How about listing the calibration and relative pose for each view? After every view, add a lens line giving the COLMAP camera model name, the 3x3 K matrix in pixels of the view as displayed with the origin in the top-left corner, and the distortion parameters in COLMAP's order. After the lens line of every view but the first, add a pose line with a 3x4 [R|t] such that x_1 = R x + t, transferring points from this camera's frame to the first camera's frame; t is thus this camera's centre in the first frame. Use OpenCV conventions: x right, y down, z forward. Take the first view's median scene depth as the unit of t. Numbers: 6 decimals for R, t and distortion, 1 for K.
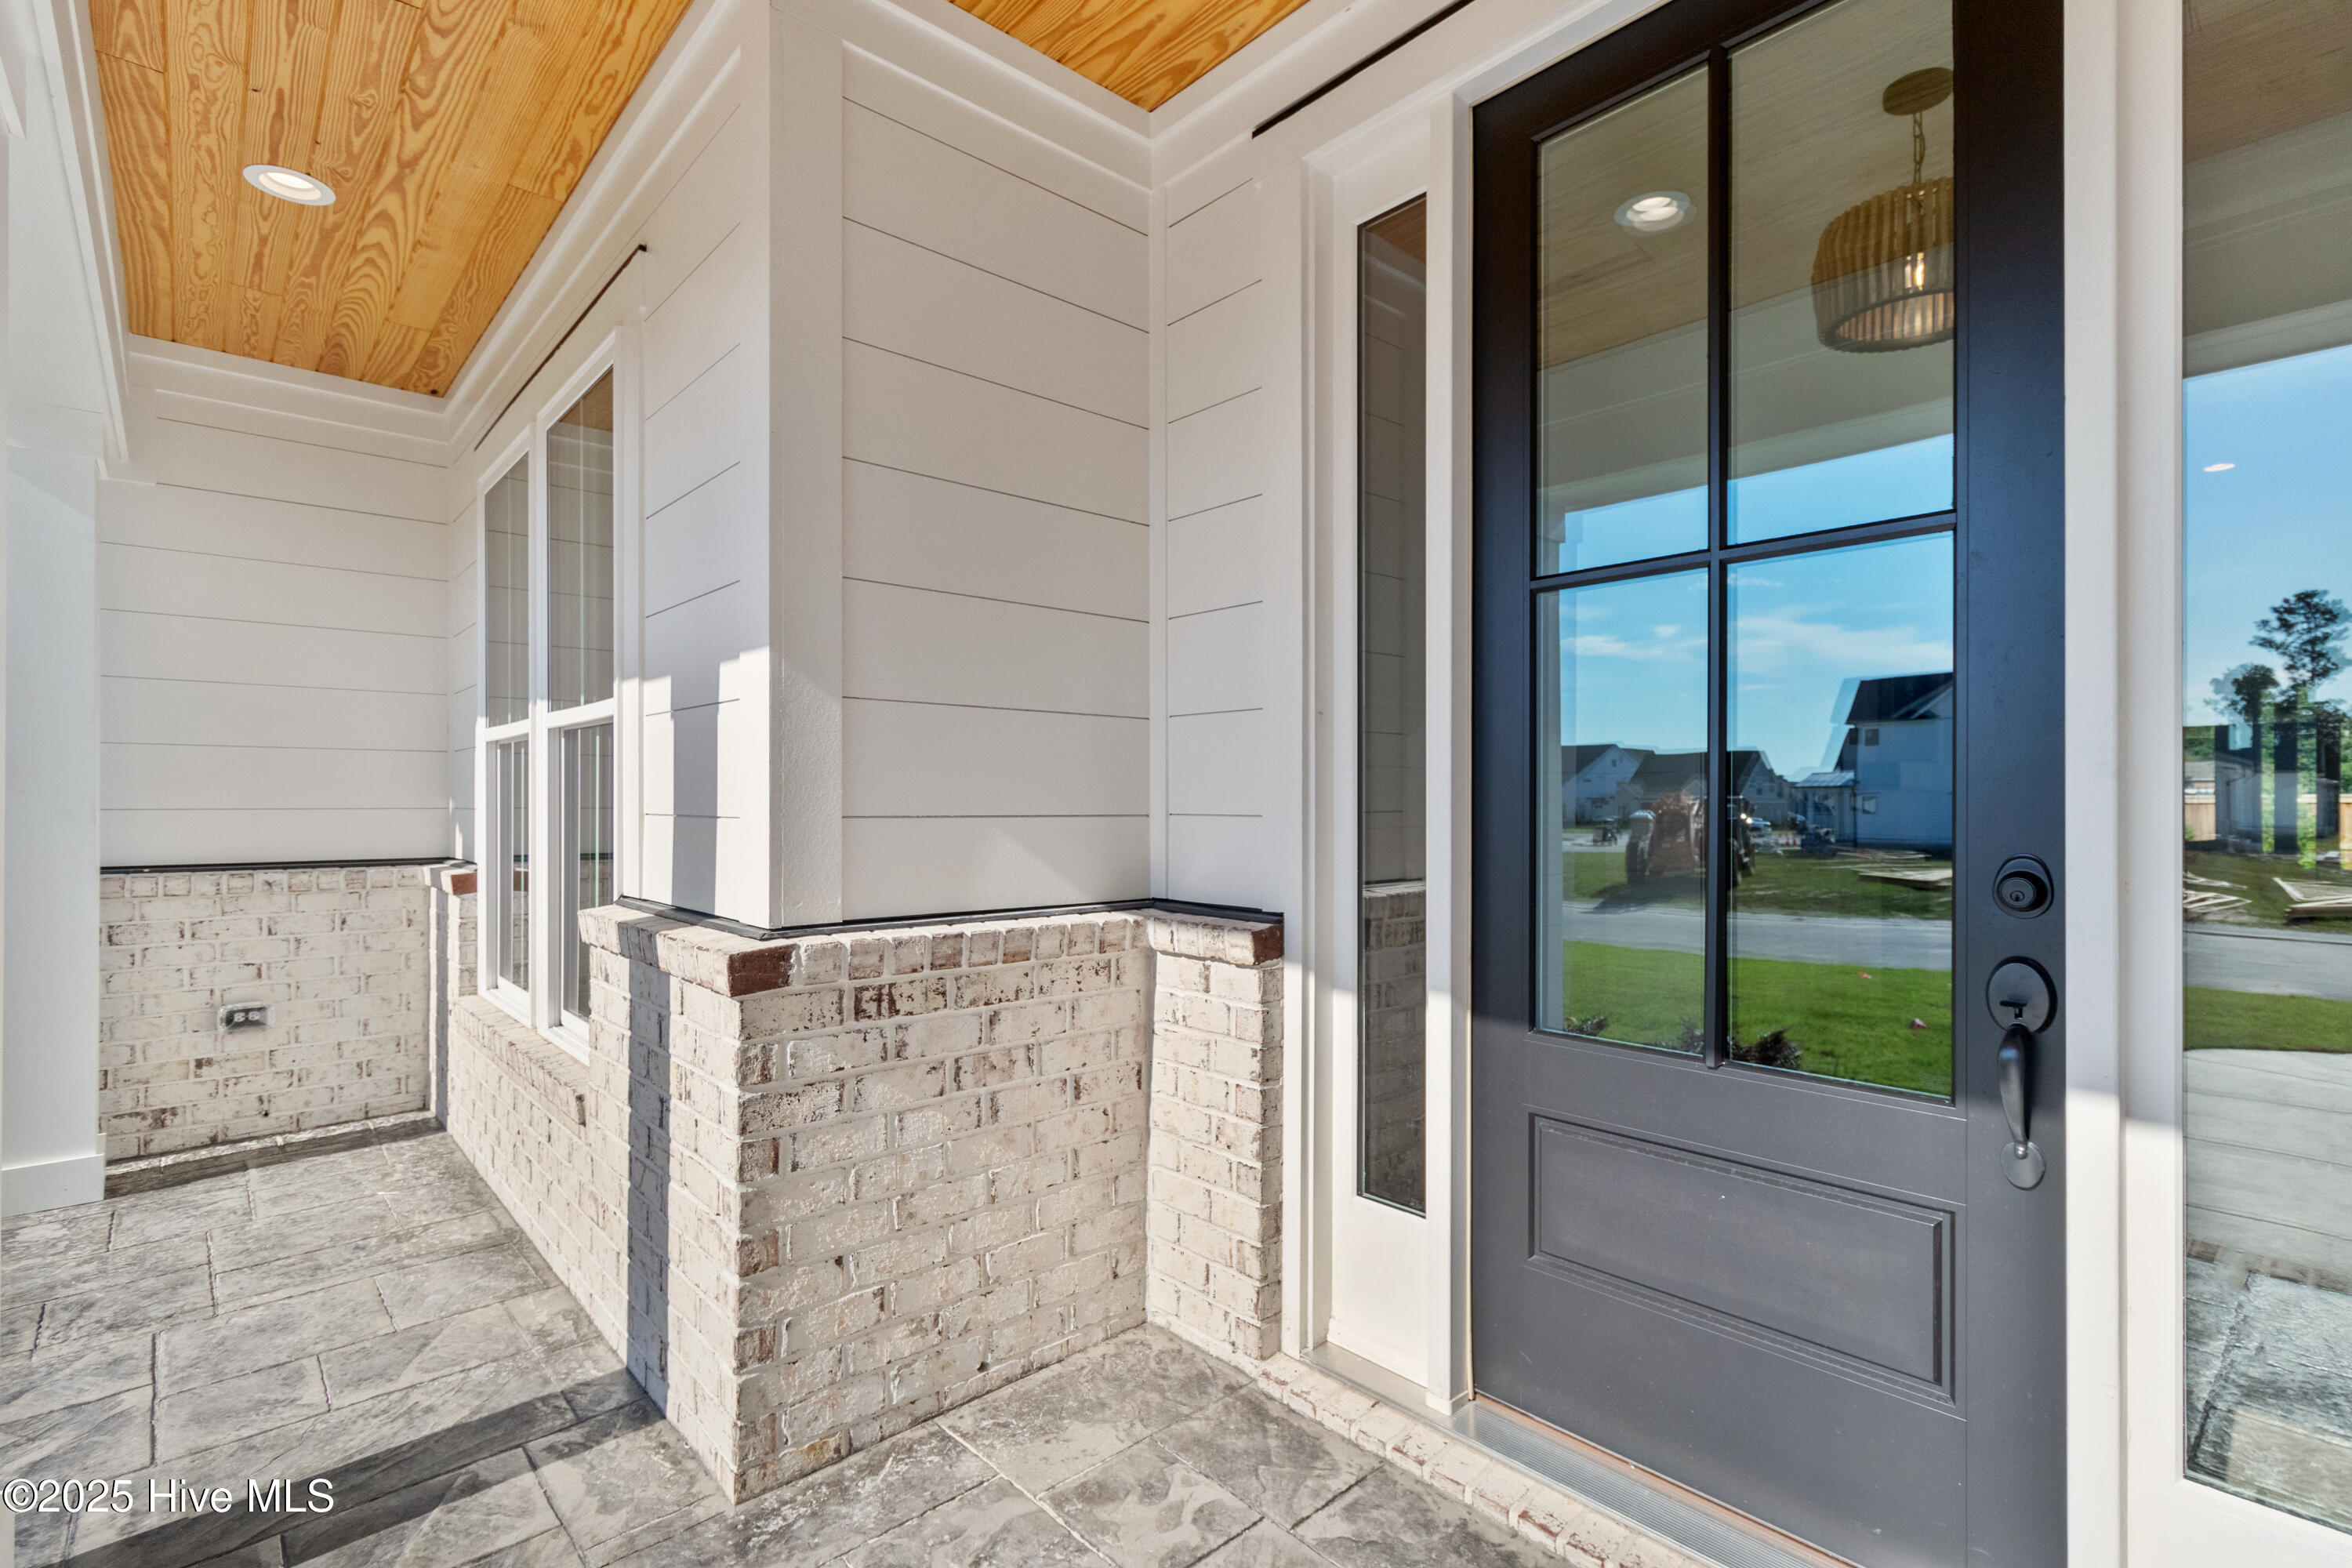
lens RADIAL K [[1097.7, 0, 1173.0], [0, 1097.7, 794.4], [0, 0, 1]] dist [-0.004567, -0.000807]
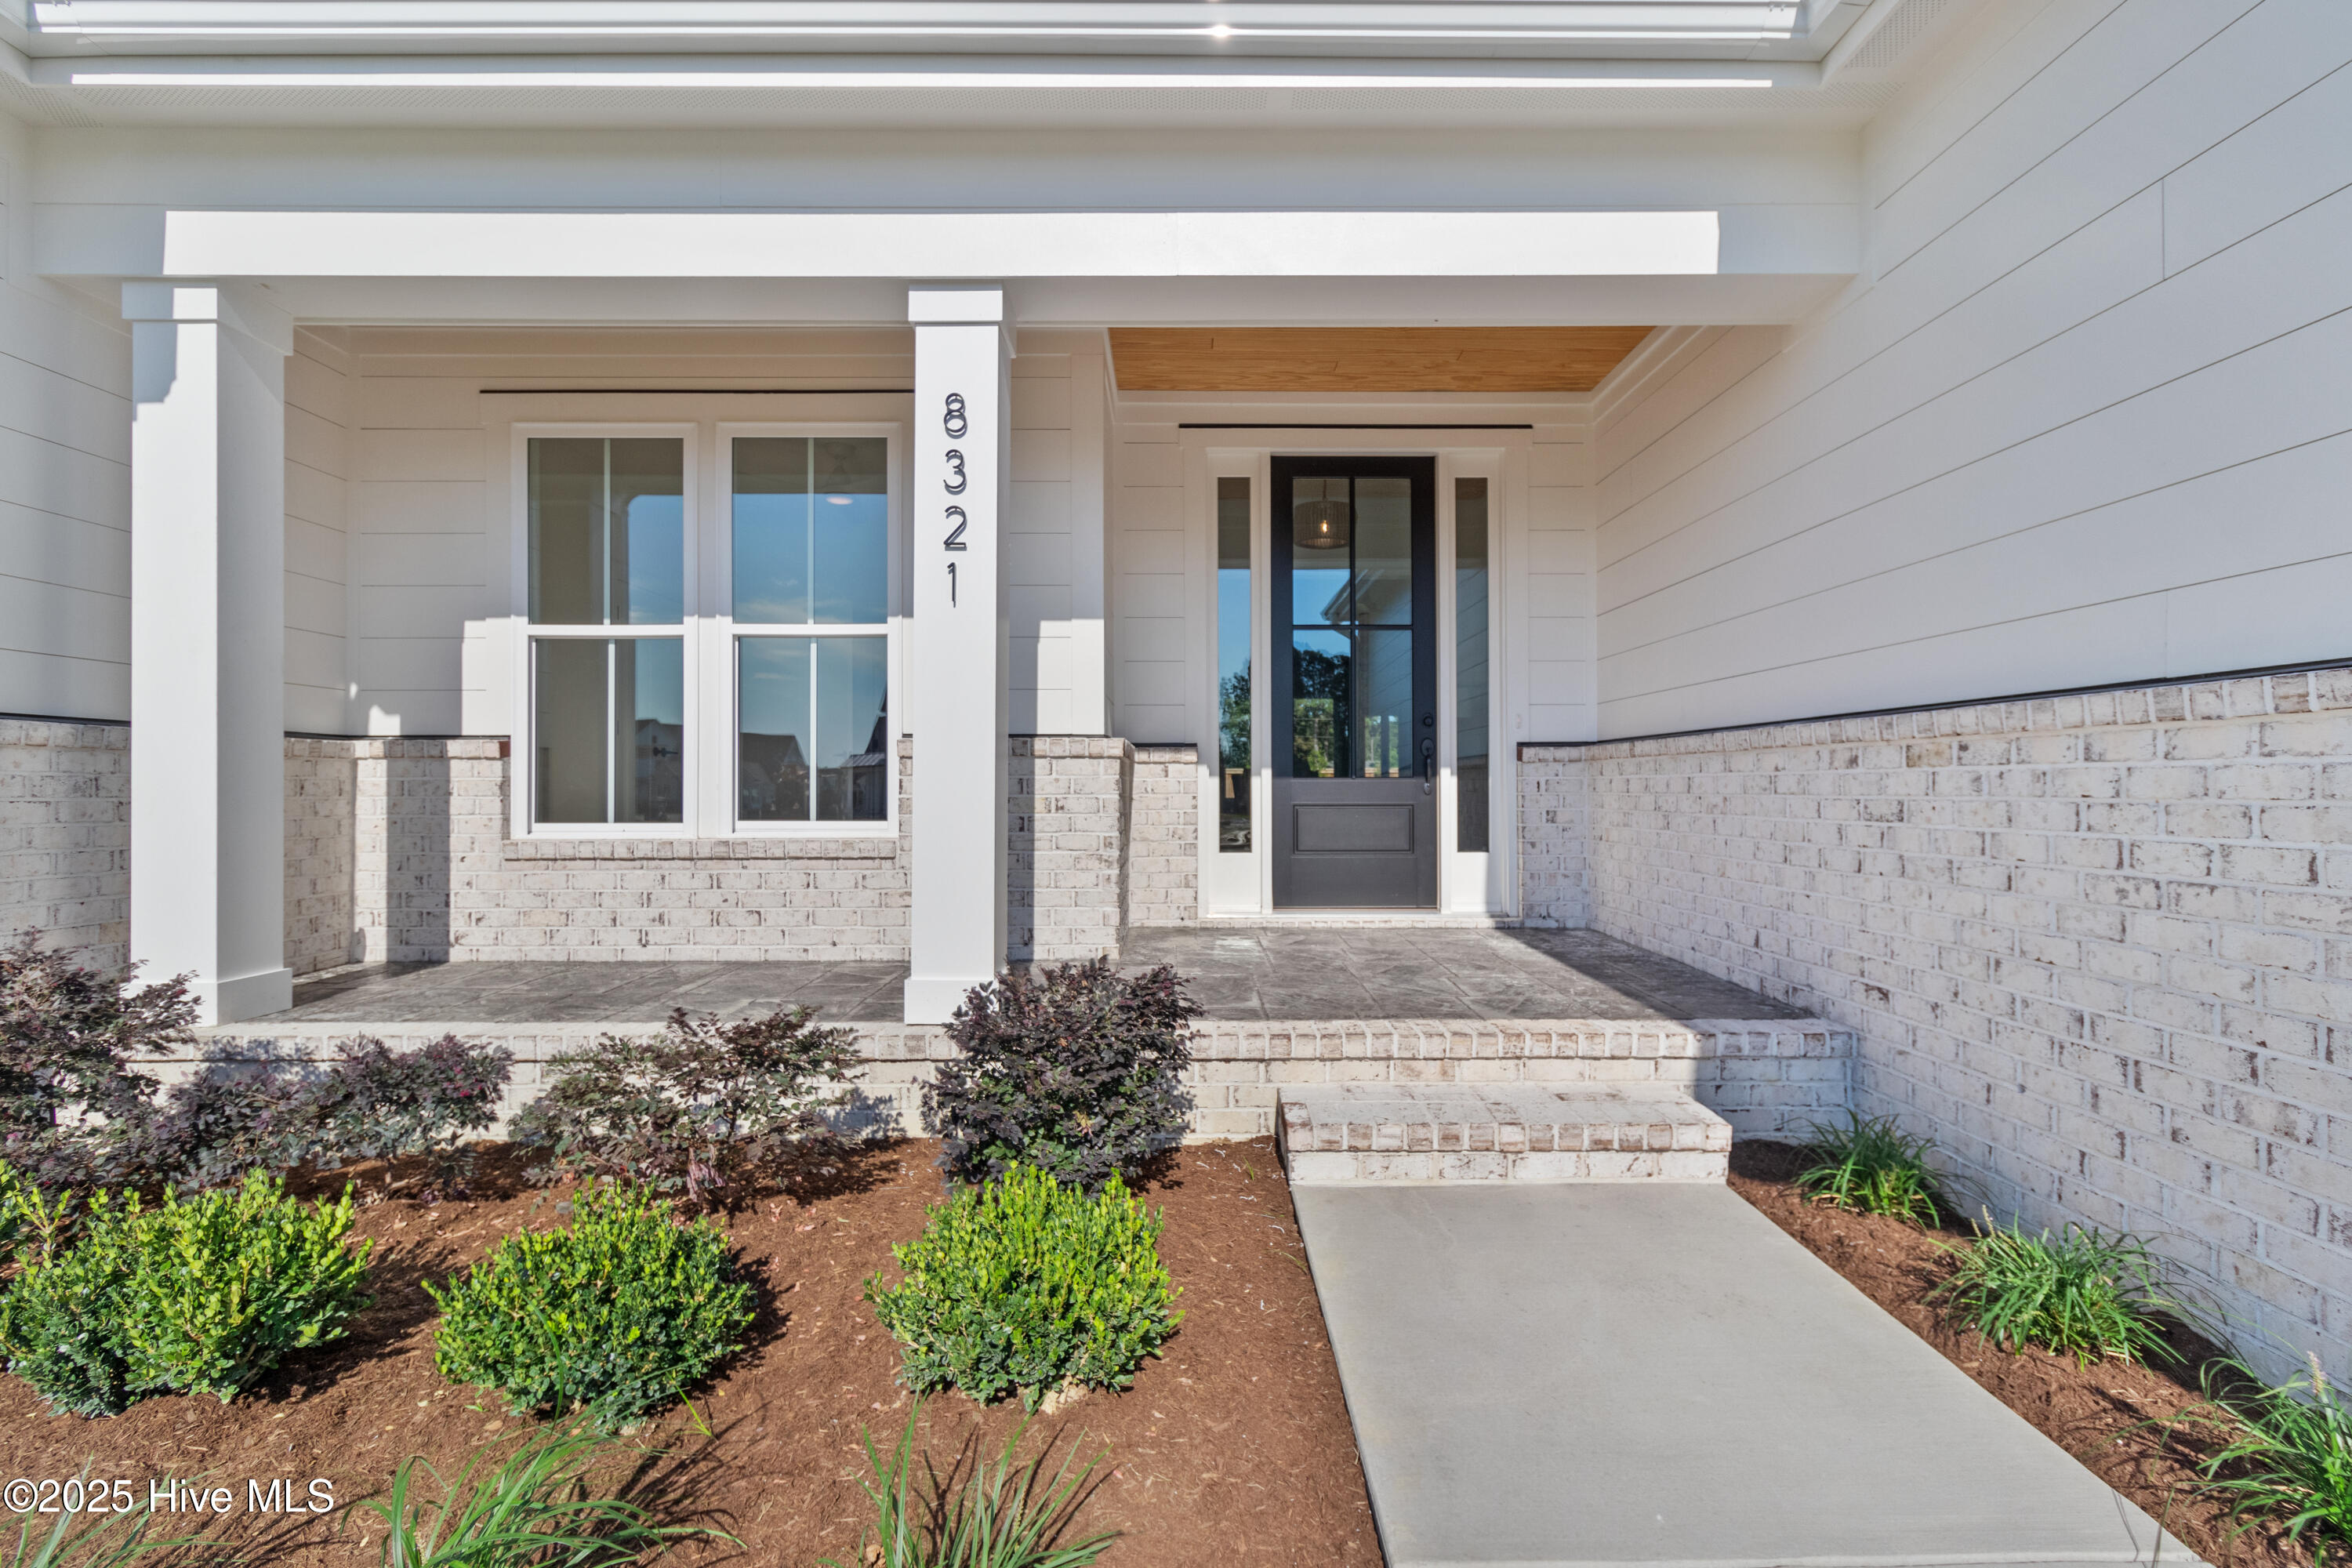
lens RADIAL K [[1097.7, 0, 1182.7], [0, 1097.7, 785.1], [0, 0, 1]] dist [-0.004567, -0.000807]
pose [[0.667179, 0.004290, 0.744885, -1.654035], [-0.003899, 0.999990, -0.002266, 0.191601], [-0.744887, -0.001392, 0.667189, -0.605961]]
